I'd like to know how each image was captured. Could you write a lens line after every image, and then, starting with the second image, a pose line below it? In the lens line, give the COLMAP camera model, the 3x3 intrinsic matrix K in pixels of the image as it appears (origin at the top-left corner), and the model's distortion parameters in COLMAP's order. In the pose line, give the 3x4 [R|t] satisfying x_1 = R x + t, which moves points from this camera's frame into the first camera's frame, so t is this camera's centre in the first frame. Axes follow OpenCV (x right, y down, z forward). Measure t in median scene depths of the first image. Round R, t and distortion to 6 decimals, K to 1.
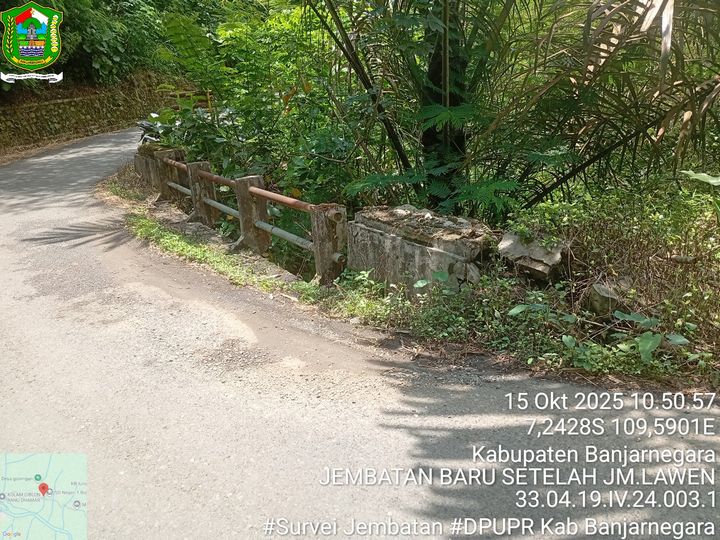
lens RADIAL K [[555.8, 0, 357.9], [0, 555.8, 270.4], [0, 0, 1]] dist [0.118578, -0.252013]
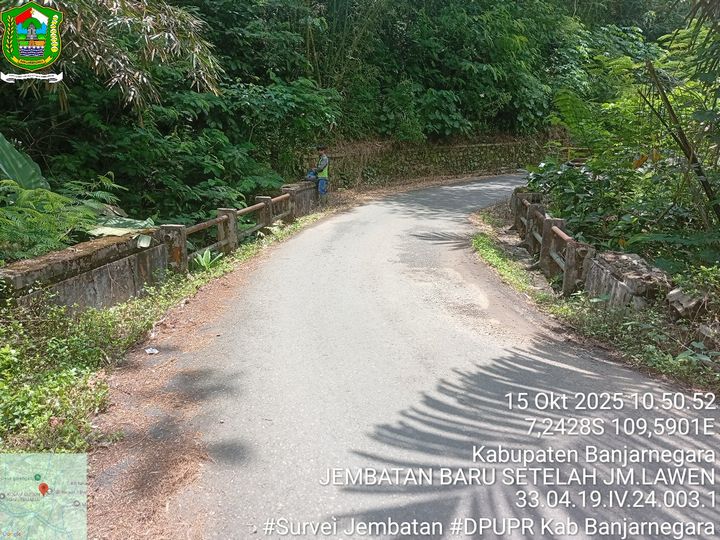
lens RADIAL K [[555.8, 0, 357.9], [0, 555.8, 270.4], [0, 0, 1]] dist [0.118578, -0.252013]
pose [[0.743003, 0.223833, -0.630749, 0.234130], [-0.268636, 0.962911, 0.025262, 0.032547], [0.613010, 0.150672, 0.775575, -0.228514]]
